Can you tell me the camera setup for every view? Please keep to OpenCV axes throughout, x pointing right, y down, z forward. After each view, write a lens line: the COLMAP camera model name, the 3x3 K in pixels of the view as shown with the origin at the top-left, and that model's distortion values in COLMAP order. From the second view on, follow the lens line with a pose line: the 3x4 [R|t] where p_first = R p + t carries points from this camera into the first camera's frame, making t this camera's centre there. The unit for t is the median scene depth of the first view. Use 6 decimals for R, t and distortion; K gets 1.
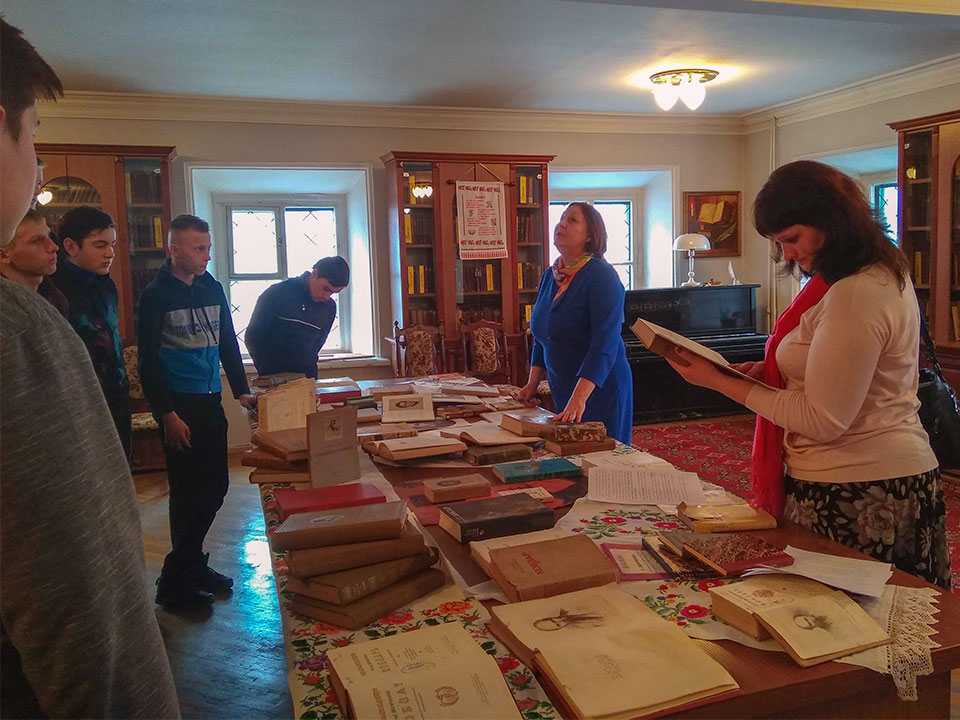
lens RADIAL K [[870.0, 0, 485.1], [0, 870.0, 356.6], [0, 0, 1]] dist [-0.001778, -0.032603]
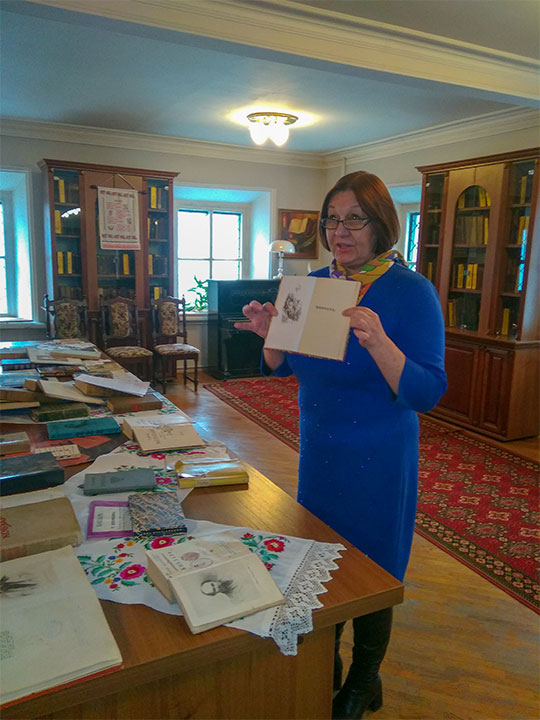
lens RADIAL K [[596.3, 0, 272.9], [0, 596.3, 373.5], [0, 0, 1]] dist [0.048905, -0.077315]
pose [[0.986318, 0.025316, 0.162899, 0.089647], [-0.039548, 0.995619, 0.084725, -0.013424], [-0.160040, -0.090008, 0.982998, 0.066544]]
